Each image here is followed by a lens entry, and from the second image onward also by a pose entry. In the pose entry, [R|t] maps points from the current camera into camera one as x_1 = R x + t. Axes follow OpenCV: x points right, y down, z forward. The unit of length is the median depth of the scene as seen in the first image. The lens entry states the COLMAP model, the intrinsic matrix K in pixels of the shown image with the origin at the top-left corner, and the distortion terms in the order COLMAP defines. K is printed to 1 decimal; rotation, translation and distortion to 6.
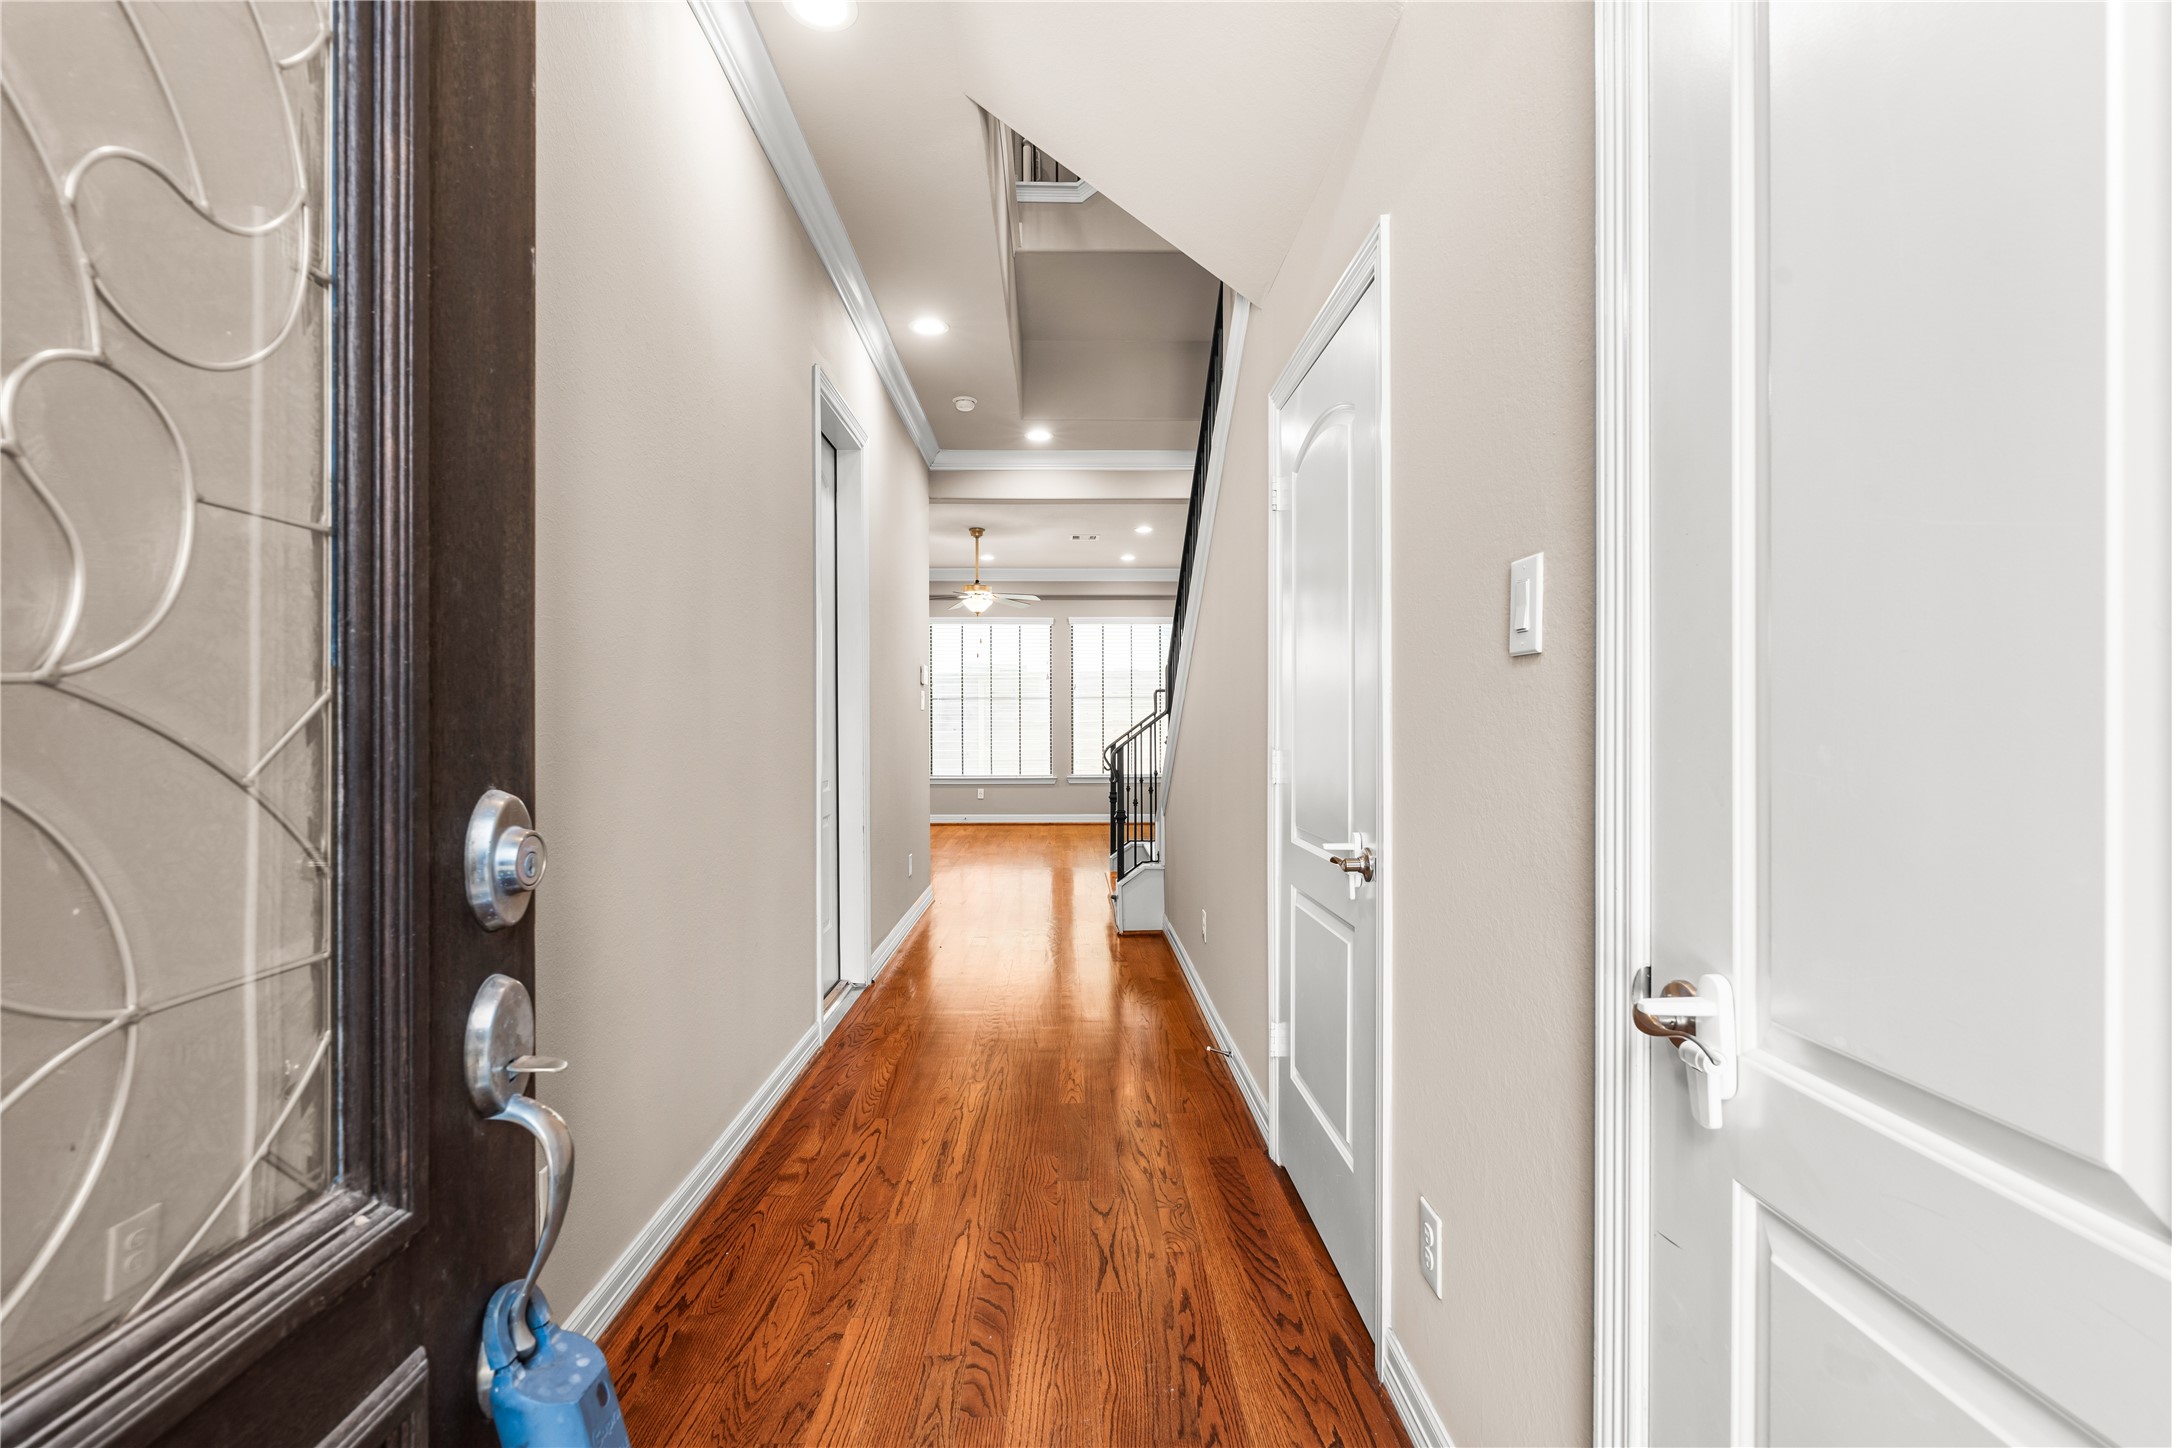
lens RADIAL K [[984.2, 0, 1102.9], [0, 984.2, 712.1], [0, 0, 1]] dist [-0.010717, 0.003496]
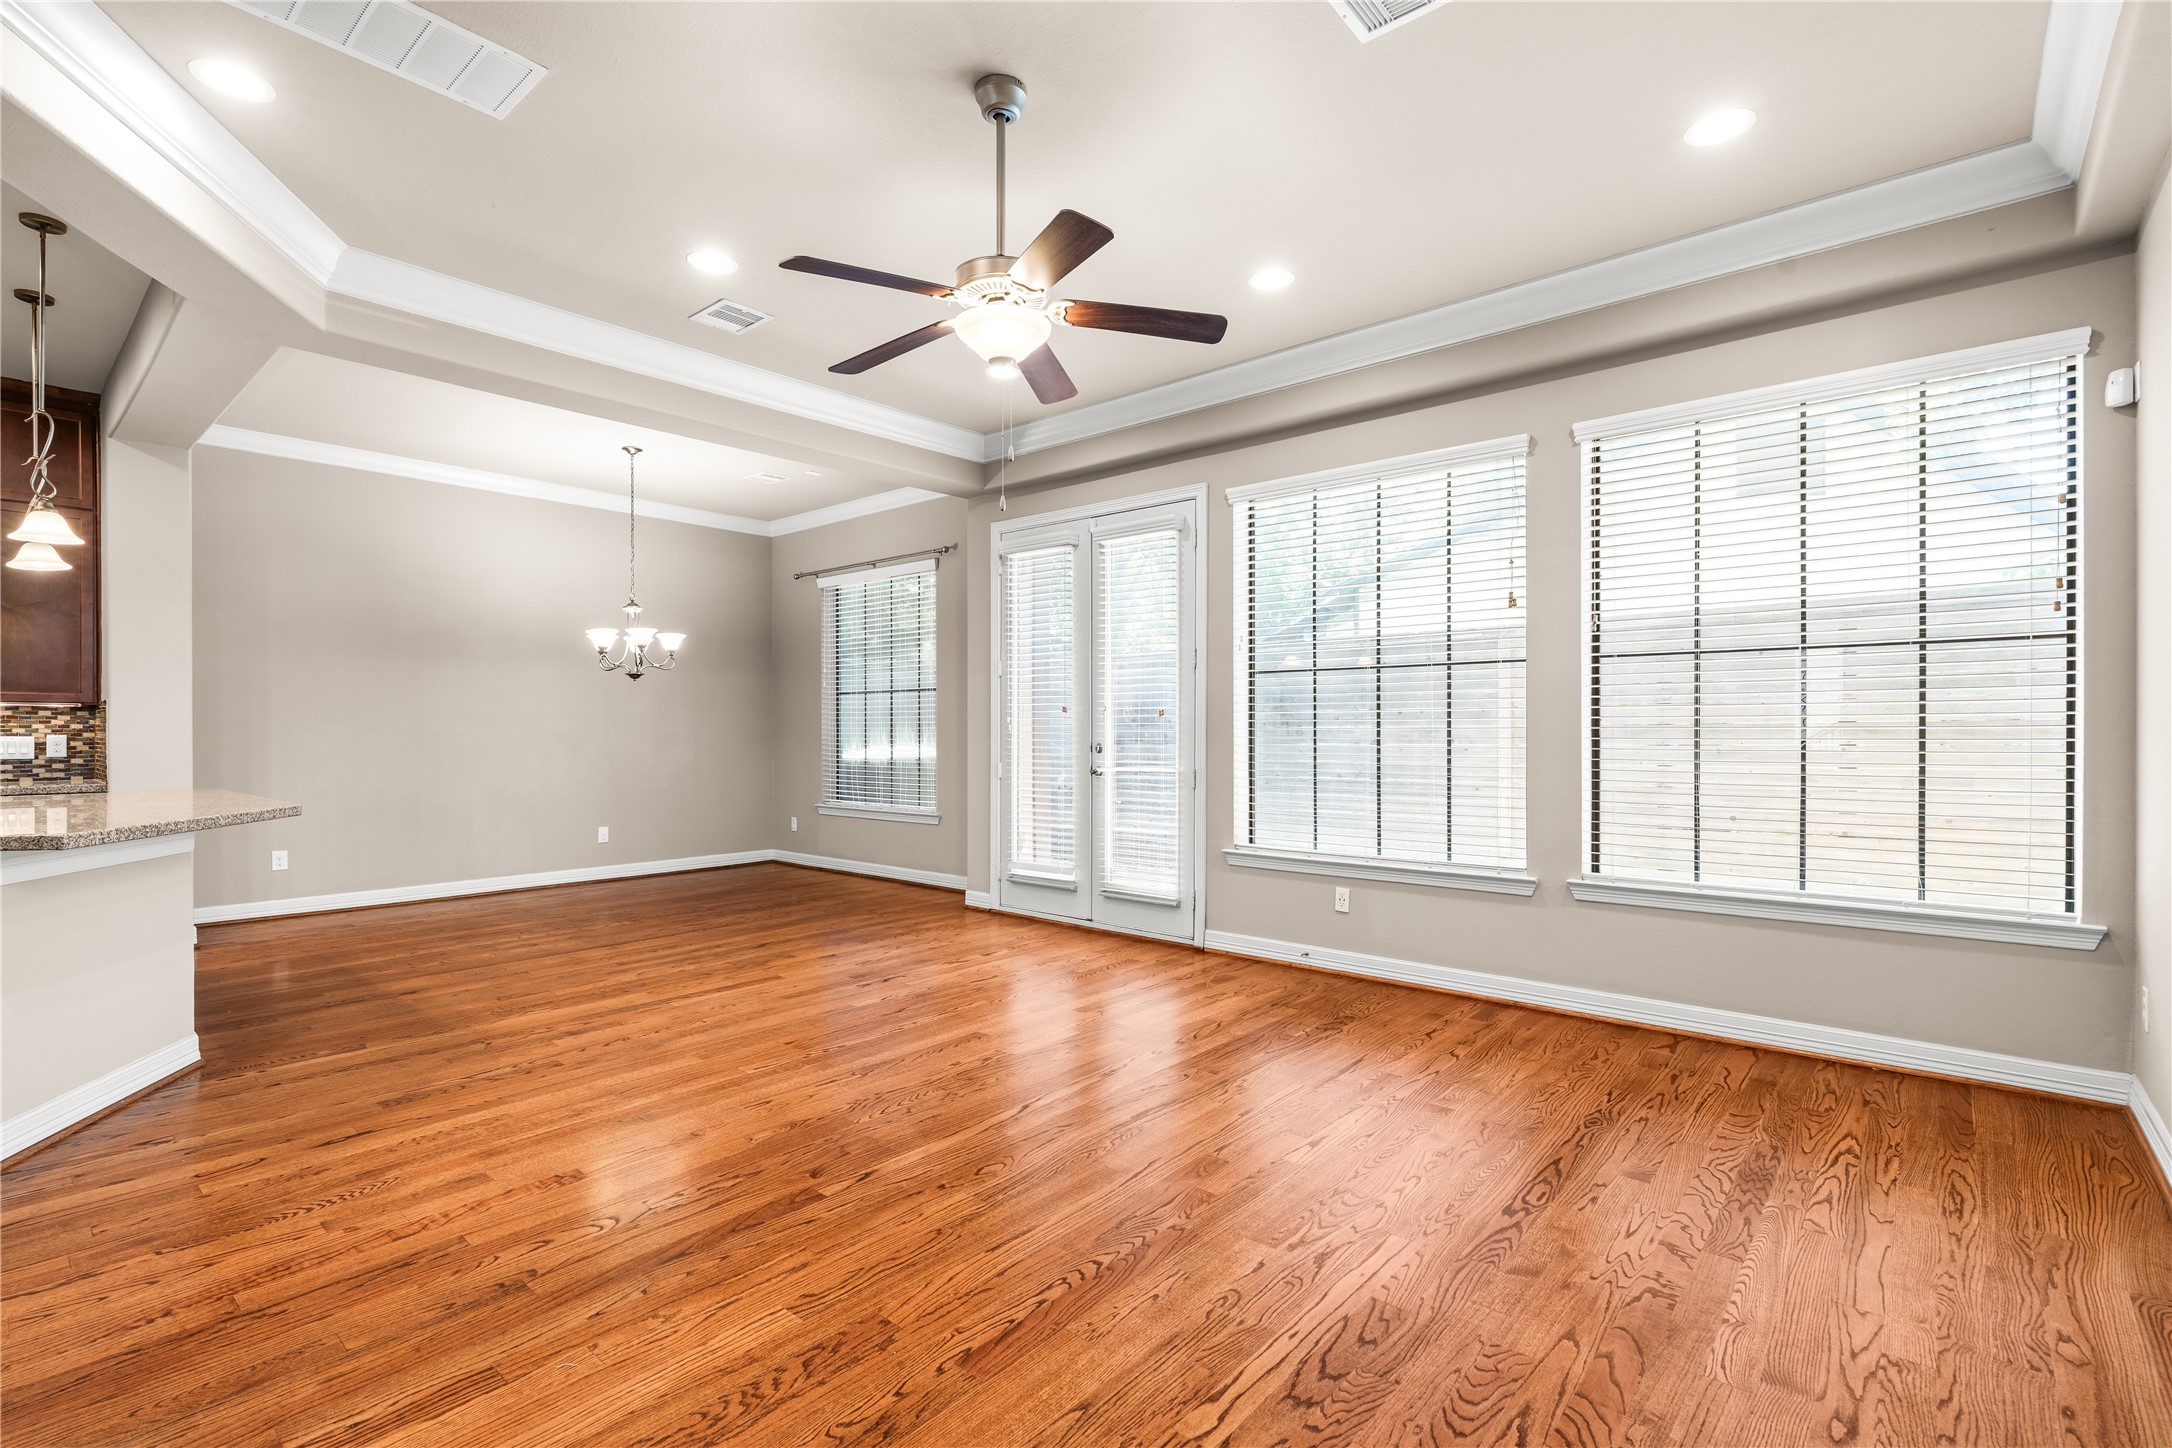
lens RADIAL K [[984.2, 0, 1077.1], [0, 984.2, 748.2], [0, 0, 1]] dist [-0.010717, 0.003496]
pose [[0.719912, 0.015901, -0.693883, 0.084585], [-0.001748, 0.999776, 0.021097, 0.009248], [0.694063, -0.013976, 0.719779, 0.613440]]
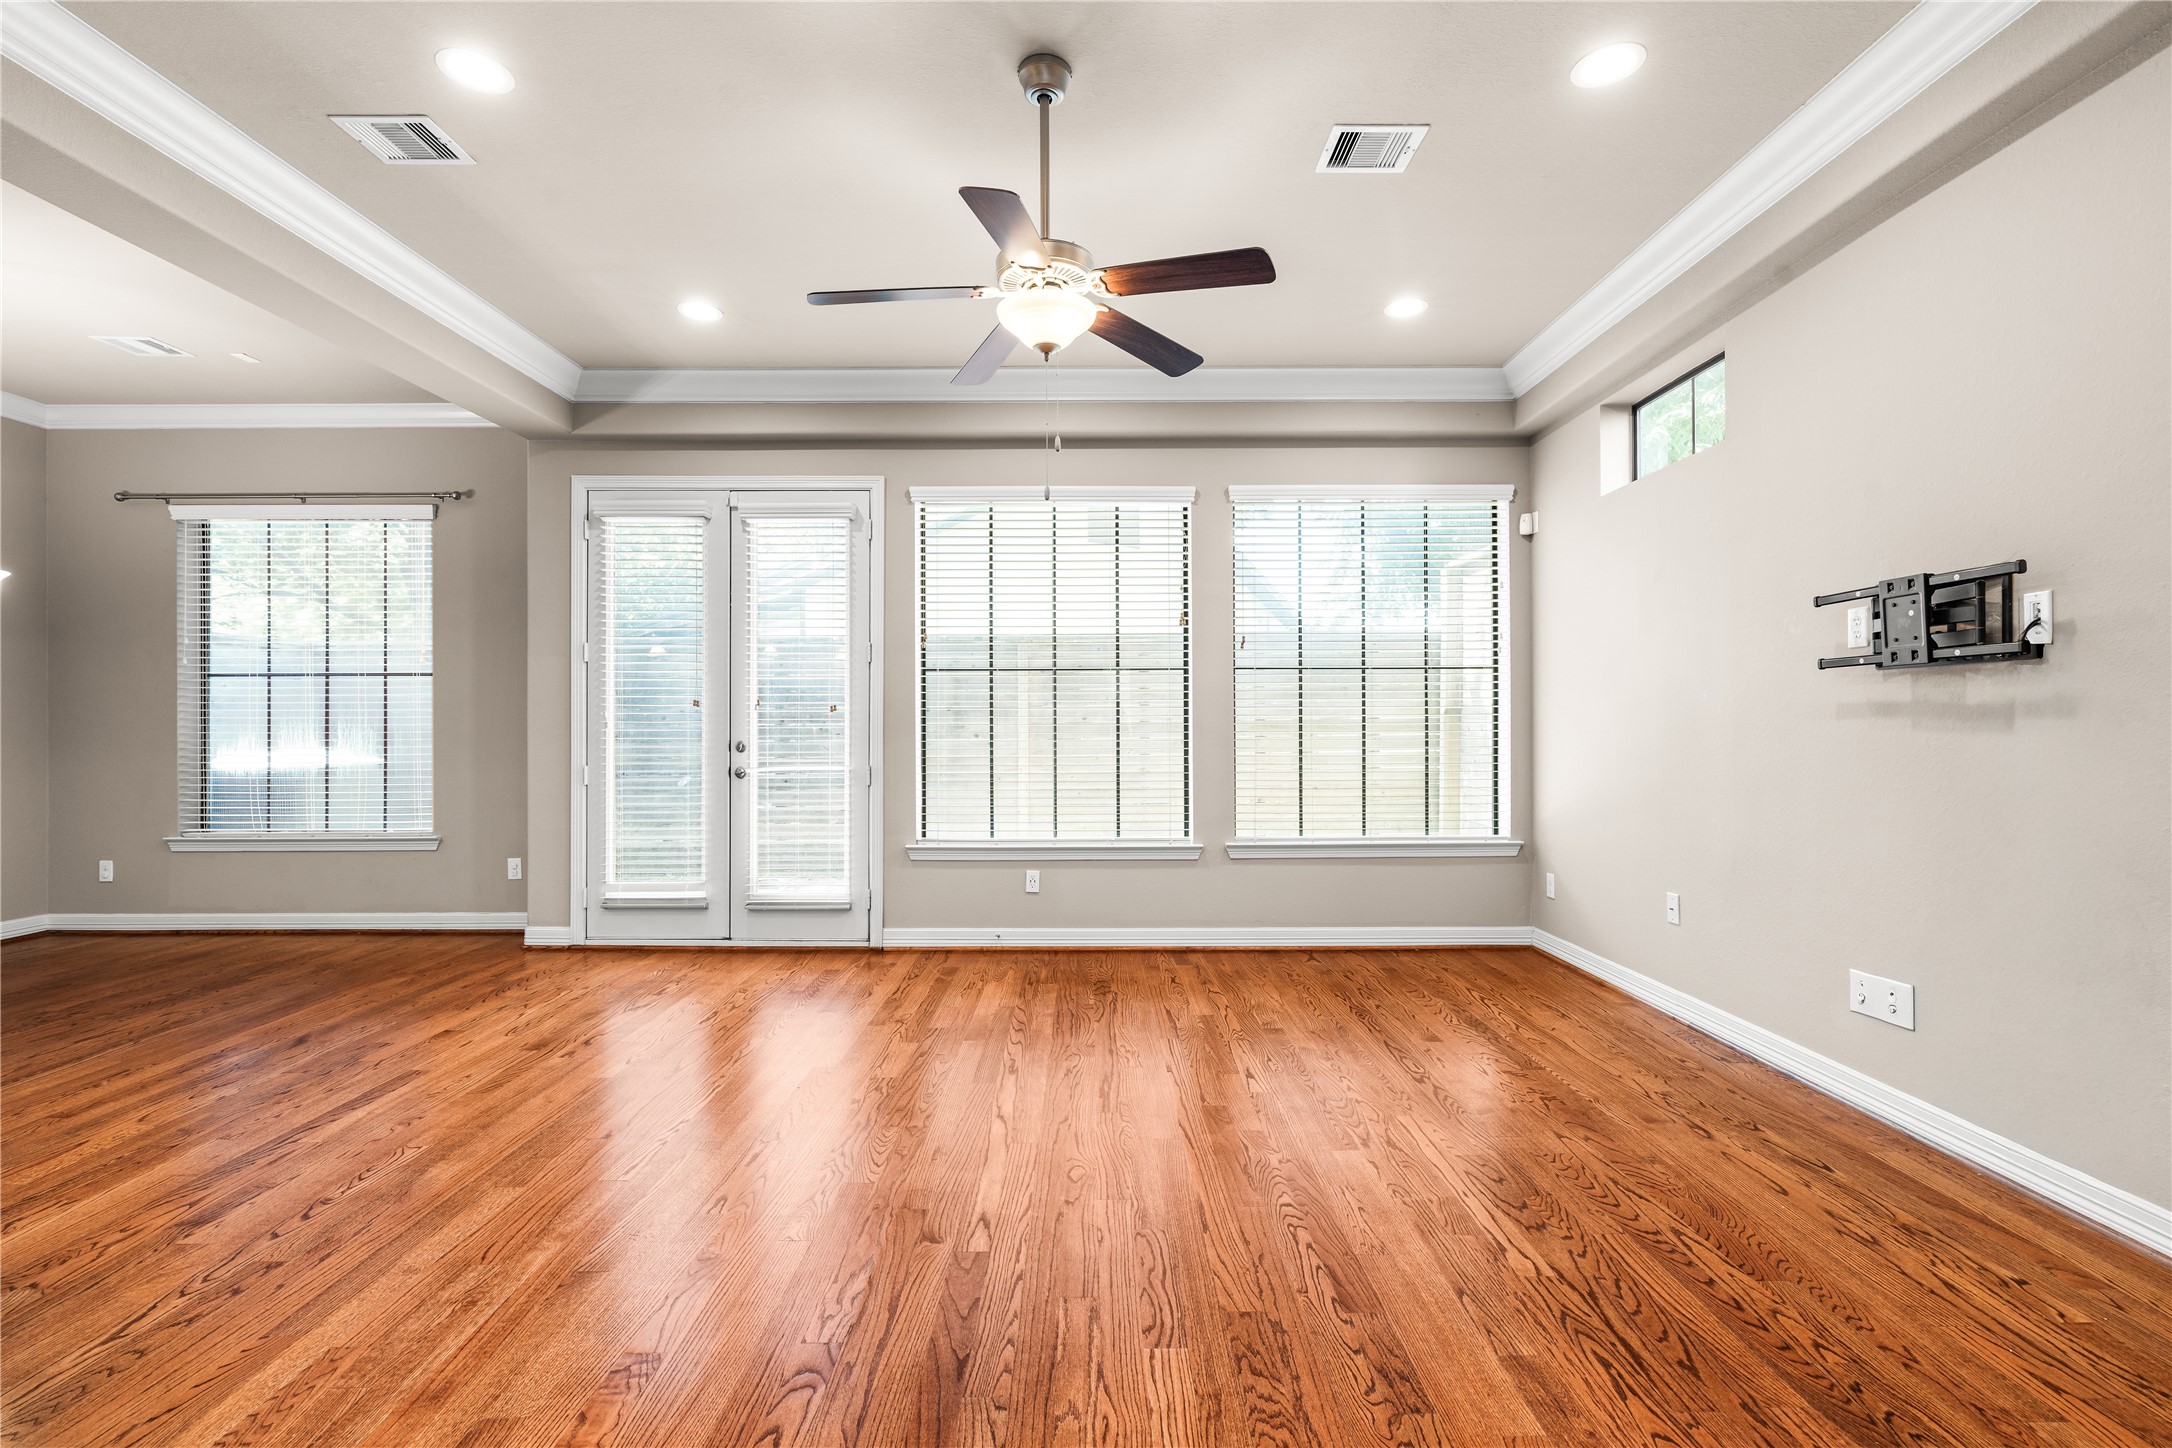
lens RADIAL K [[984.2, 0, 1085.6], [0, 984.2, 719.5], [0, 0, 1]] dist [-0.010717, 0.003496]
pose [[0.998793, 0.000674, -0.049105, -0.076571], [-0.000993, 0.999979, -0.006459, 0.010534], [0.049100, 0.006500, 0.998773, 0.538958]]
